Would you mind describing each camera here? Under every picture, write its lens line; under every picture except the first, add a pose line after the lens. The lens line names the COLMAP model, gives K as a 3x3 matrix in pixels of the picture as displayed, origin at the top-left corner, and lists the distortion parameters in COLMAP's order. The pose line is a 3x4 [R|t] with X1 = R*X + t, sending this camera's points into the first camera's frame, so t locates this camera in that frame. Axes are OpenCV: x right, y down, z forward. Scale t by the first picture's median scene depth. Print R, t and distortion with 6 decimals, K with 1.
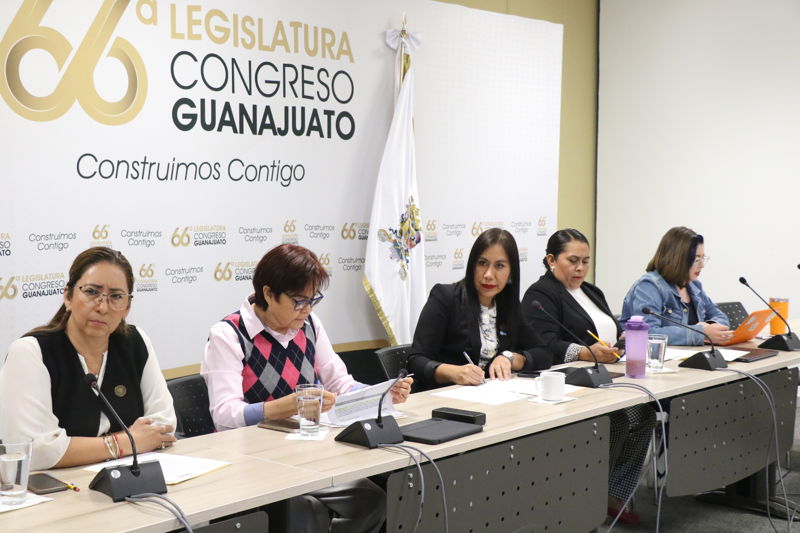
lens RADIAL K [[1182.1, 0, 400.0], [0, 1182.1, 266.5], [0, 0, 1]] dist [0.090110, -0.005510]
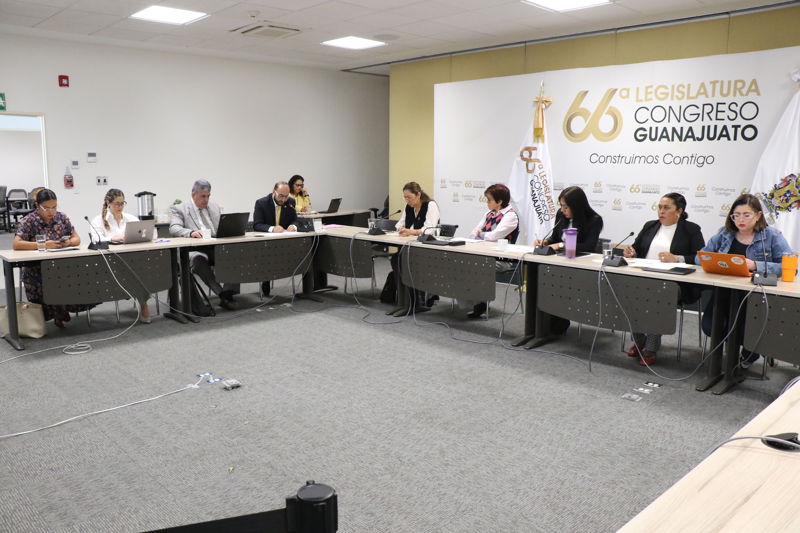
lens RADIAL K [[657.0, 0, 400.0], [0, 657.0, 266.5], [0, 0, 1]] dist [-0.182205, 0.155178]
pose [[-0.113585, 0.146854, -0.982615, 1.065783], [-0.064449, 0.985844, 0.154786, -0.037713], [0.991436, 0.080910, -0.102513, 0.665147]]
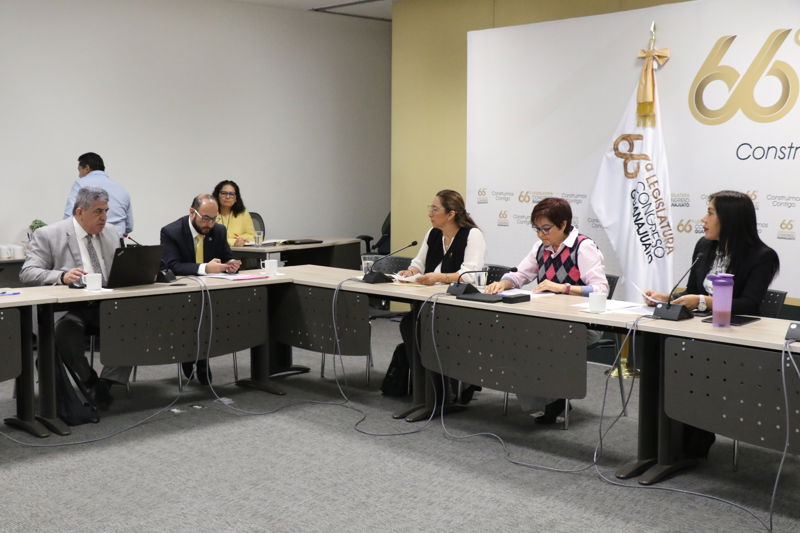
lens RADIAL K [[1019.2, 0, 394.4], [0, 1019.2, 277.3], [0, 0, 1]] dist [-0.012847, 0.337038]
pose [[-0.114471, 0.102308, -0.988145, 0.979953], [-0.064767, 0.991798, 0.110189, -0.035857], [0.991313, 0.076612, -0.106906, 0.633016]]
